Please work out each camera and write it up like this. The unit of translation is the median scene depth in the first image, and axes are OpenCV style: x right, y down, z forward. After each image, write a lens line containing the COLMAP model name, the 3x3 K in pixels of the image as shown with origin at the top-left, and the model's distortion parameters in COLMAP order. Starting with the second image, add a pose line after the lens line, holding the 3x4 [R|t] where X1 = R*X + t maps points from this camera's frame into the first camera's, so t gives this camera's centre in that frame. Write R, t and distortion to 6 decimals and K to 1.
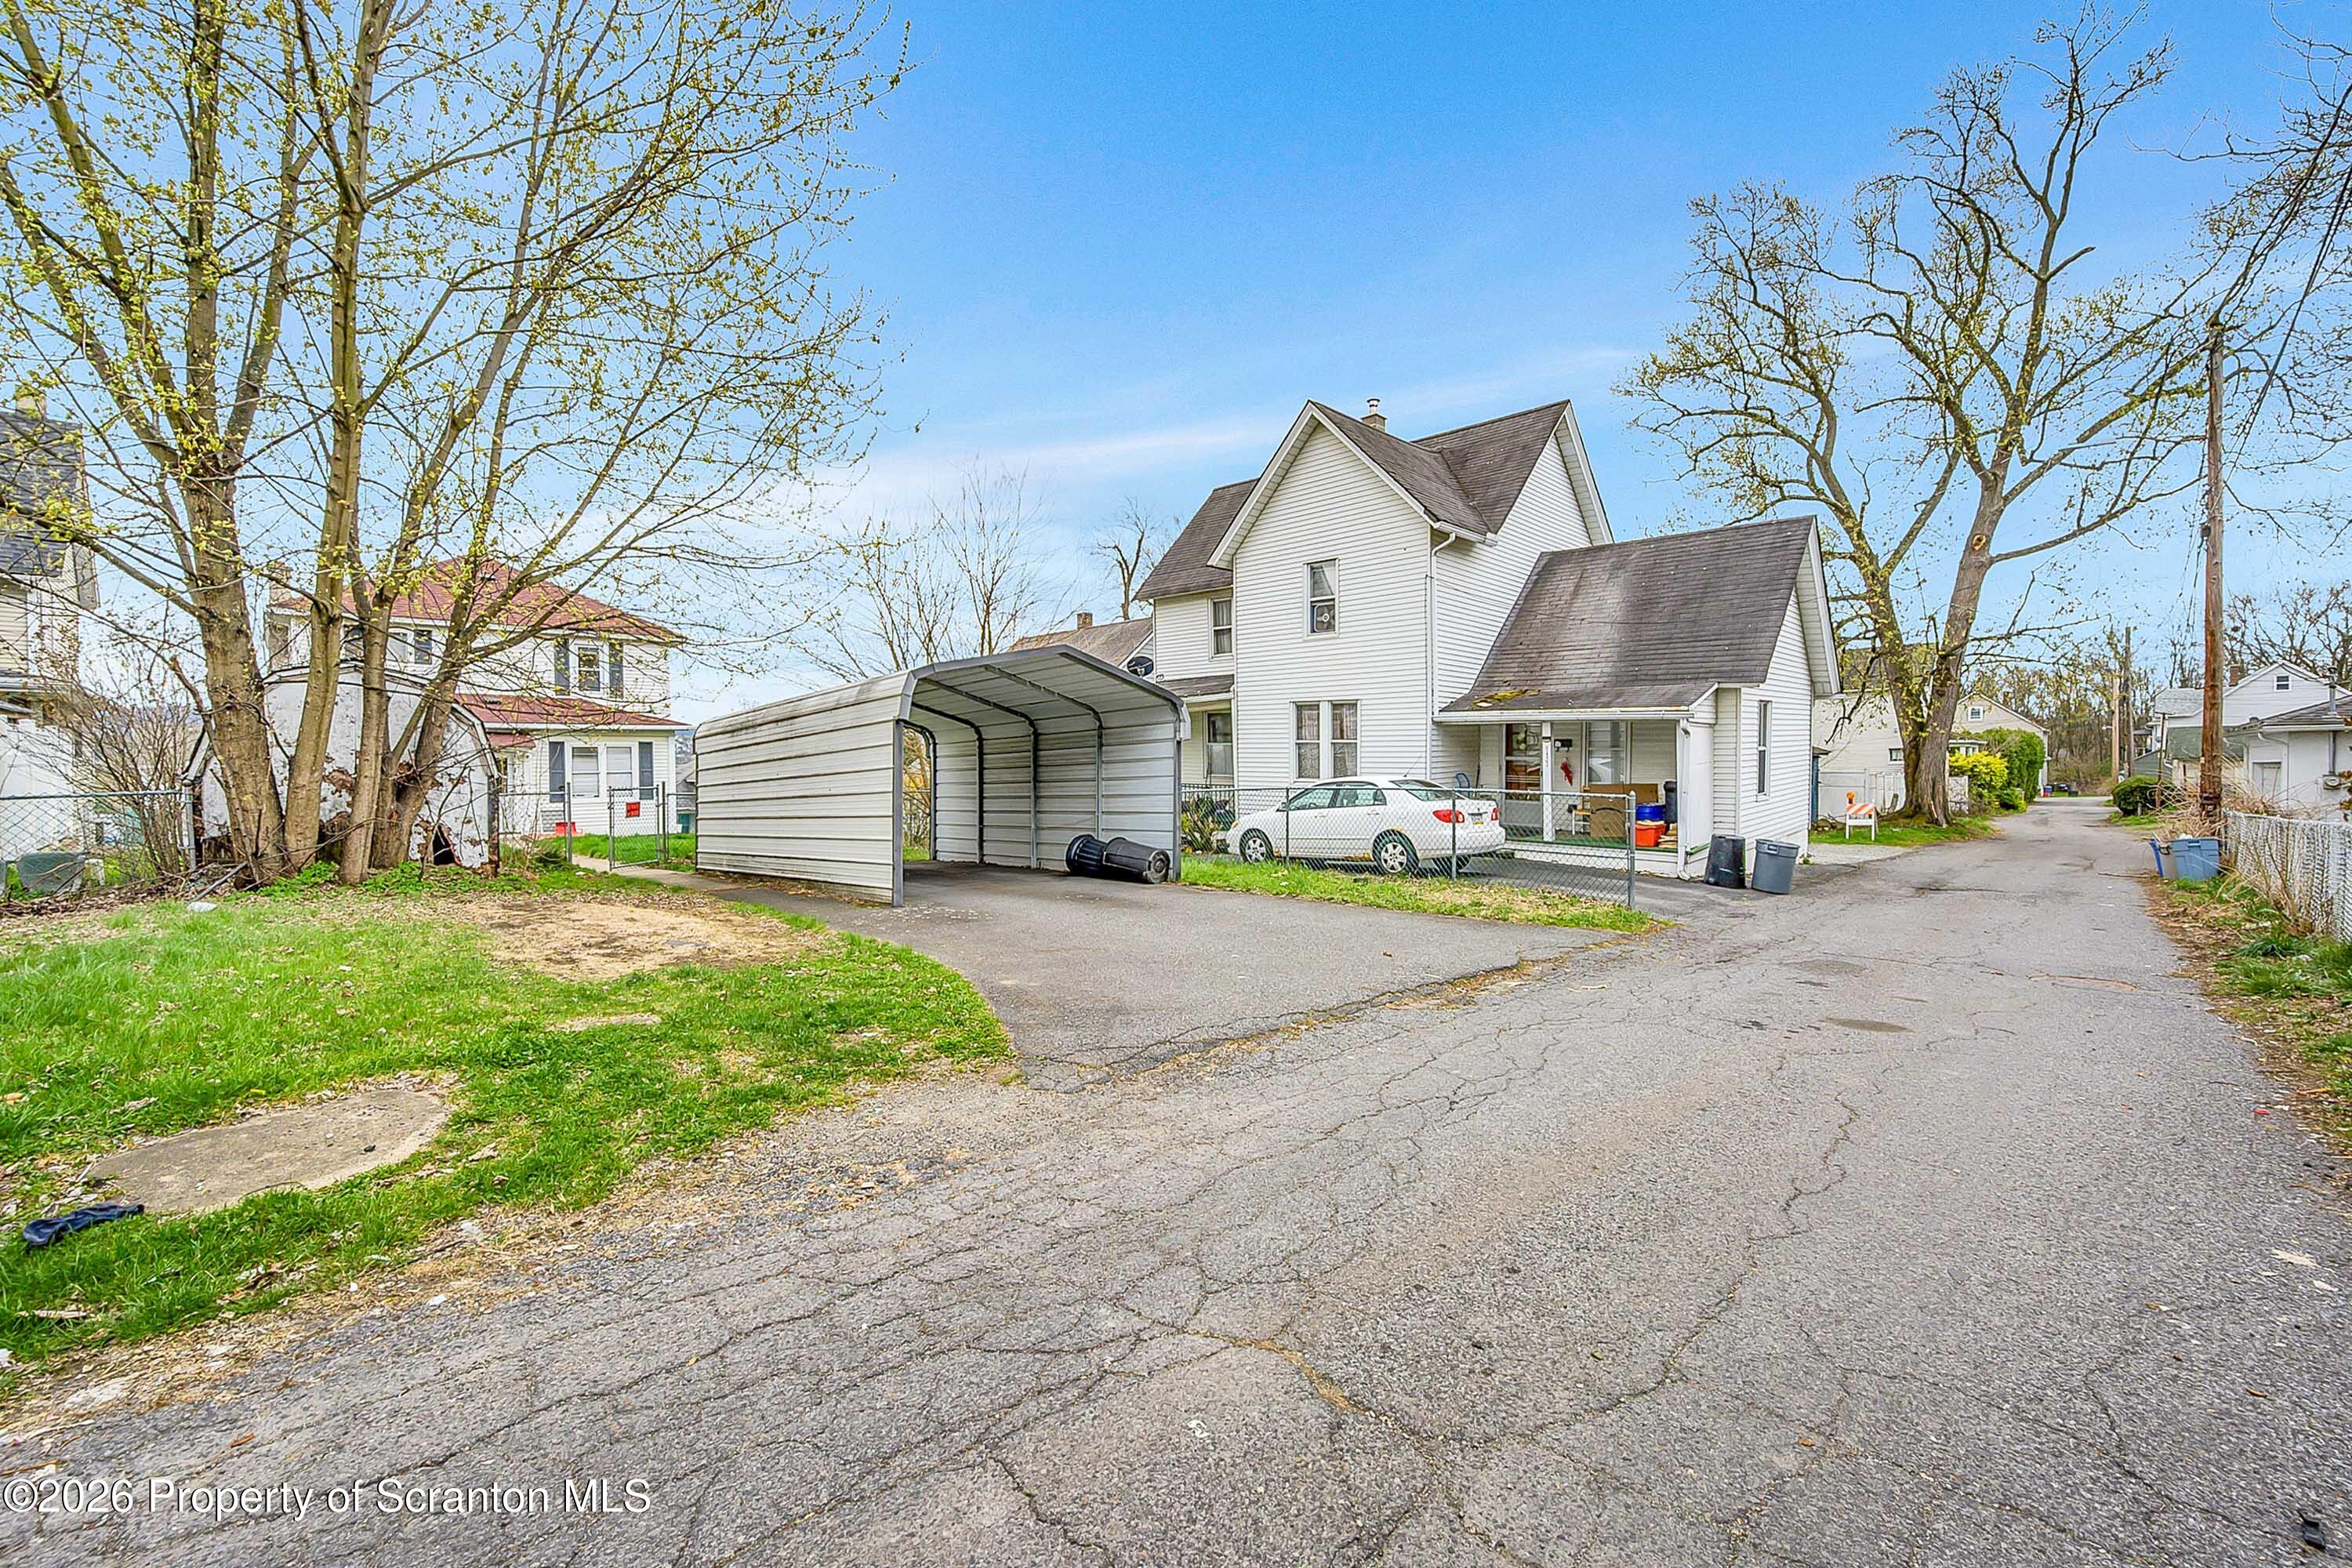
lens RADIAL K [[958.0, 0, 1166.6], [0, 958.0, 755.4], [0, 0, 1]] dist [0.001982, -0.000012]
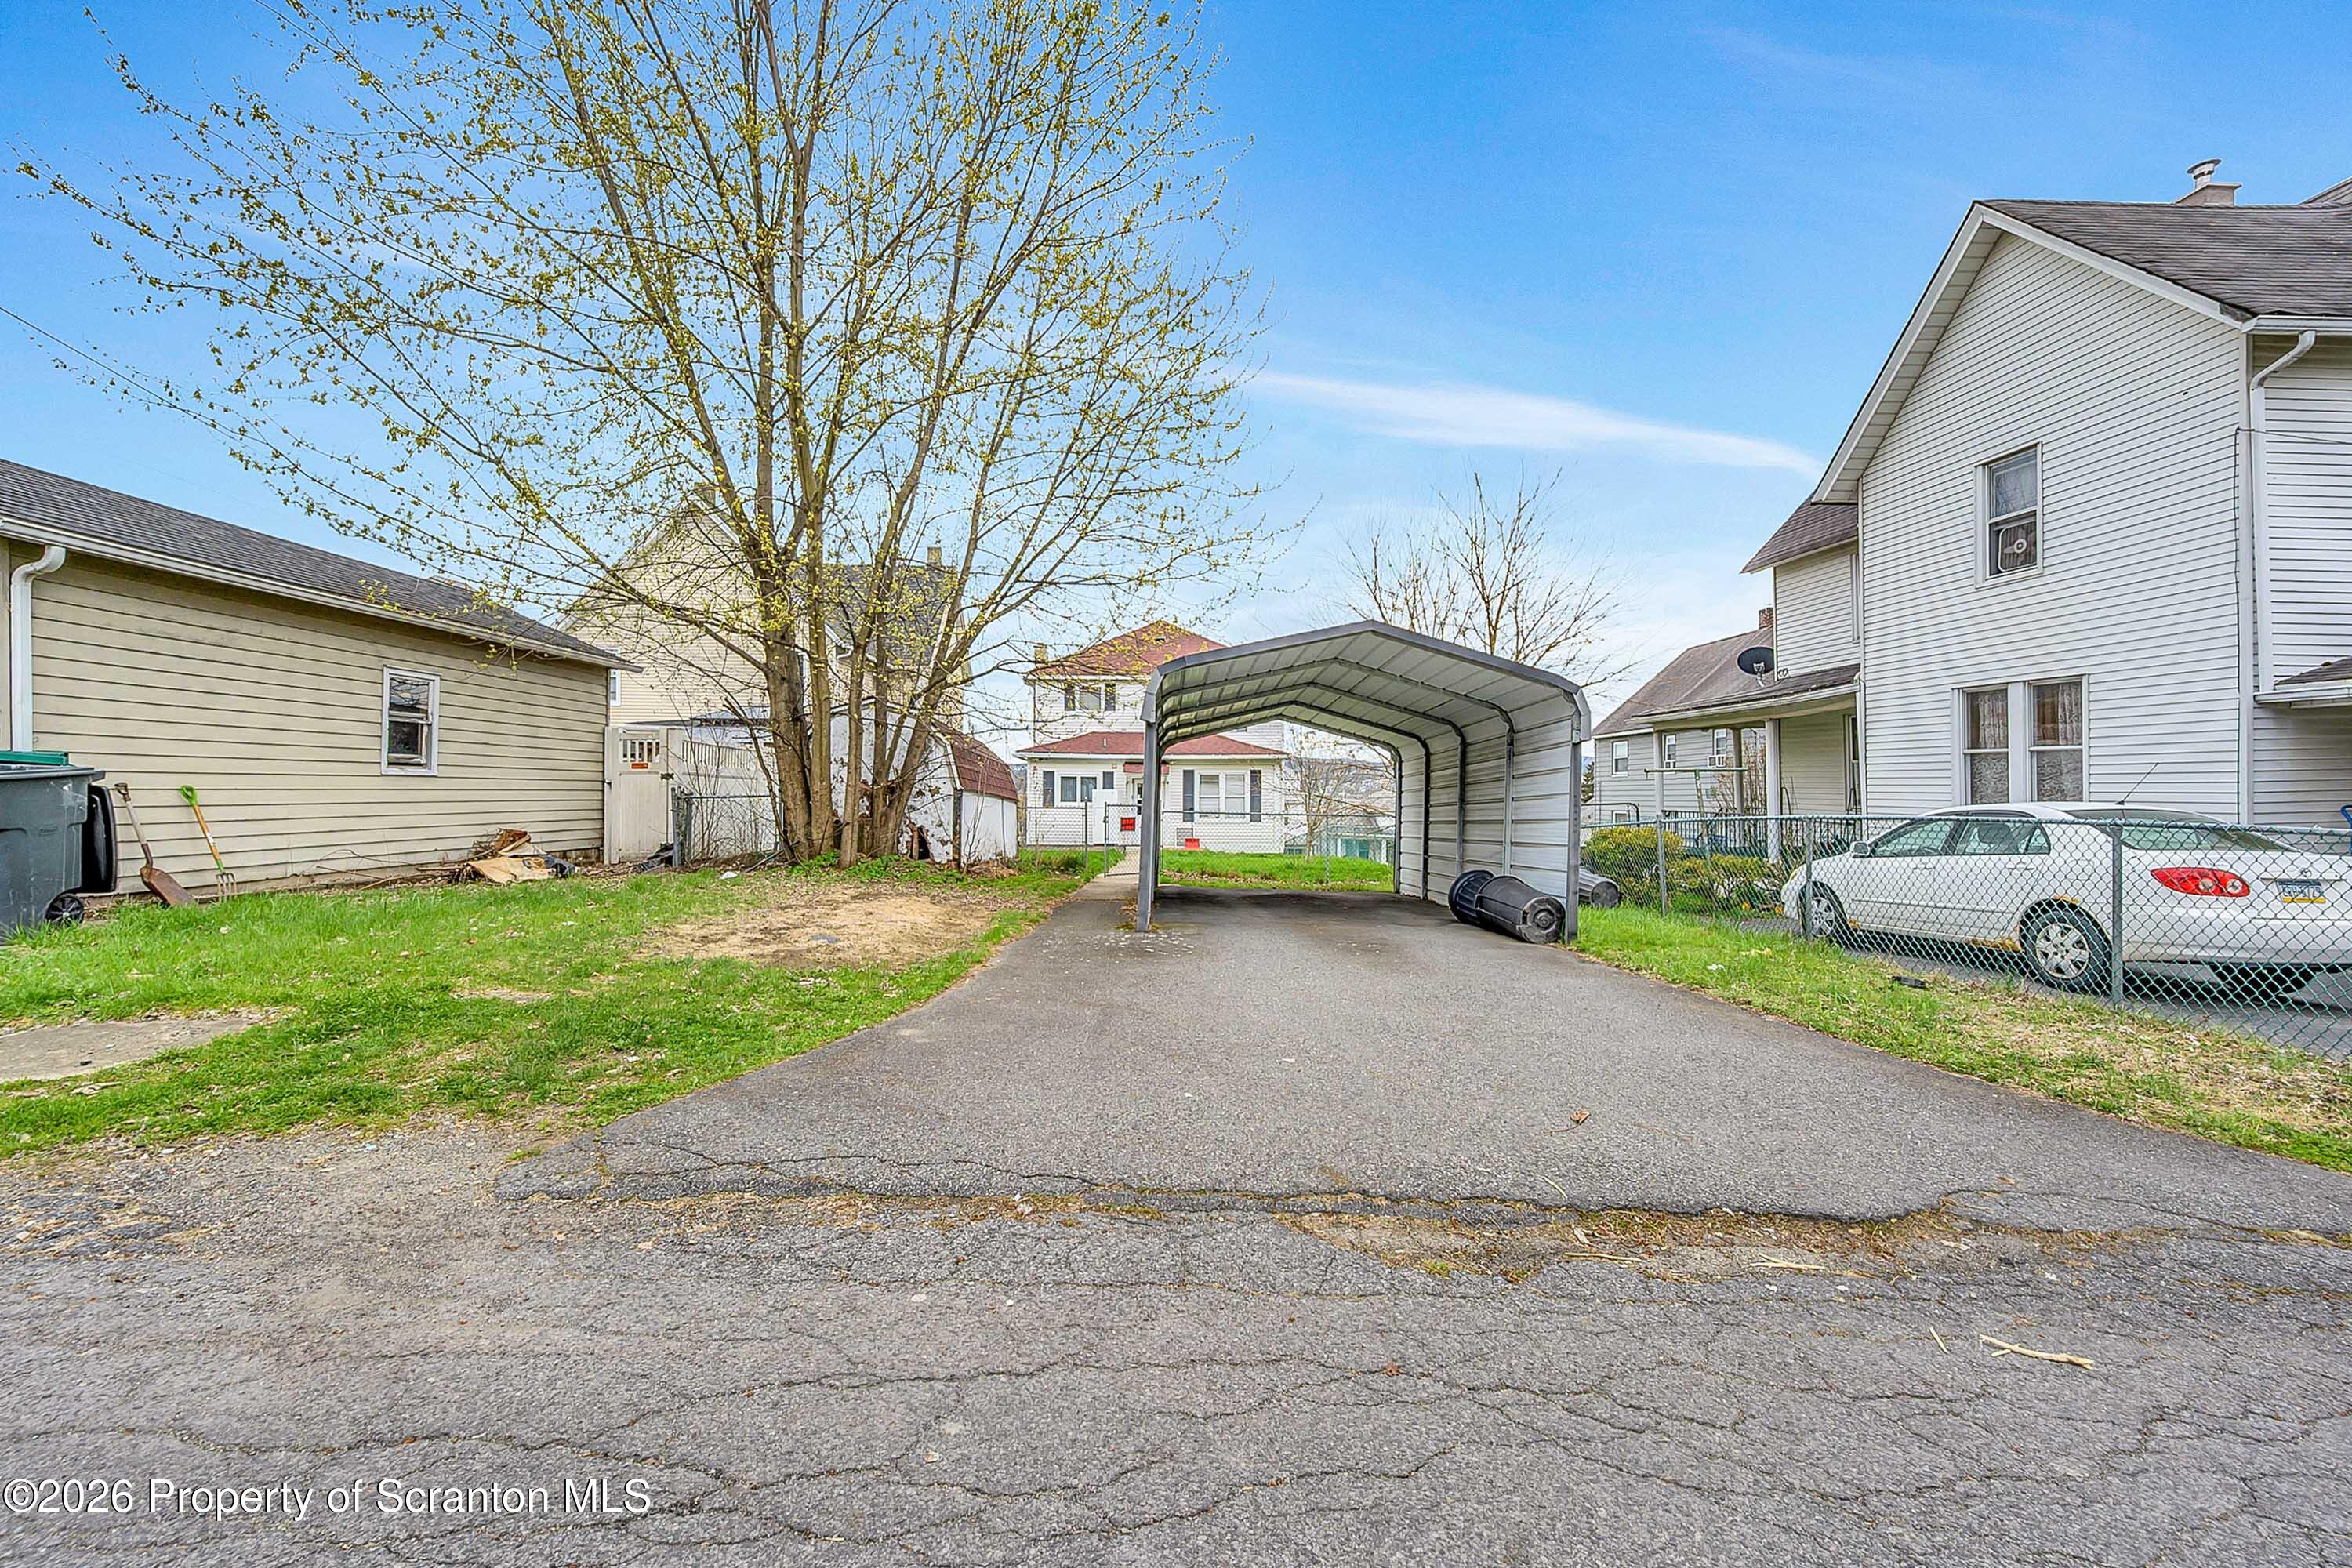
lens RADIAL K [[924.1, 0, 1201.3], [0, 924.1, 777.9], [0, 0, 1]] dist [0.002008, 0.000135]
pose [[0.730958, -0.006219, -0.682394, 0.228503], [-0.005289, 0.999877, -0.014777, 0.018083], [0.682402, 0.014410, 0.730835, 0.269057]]
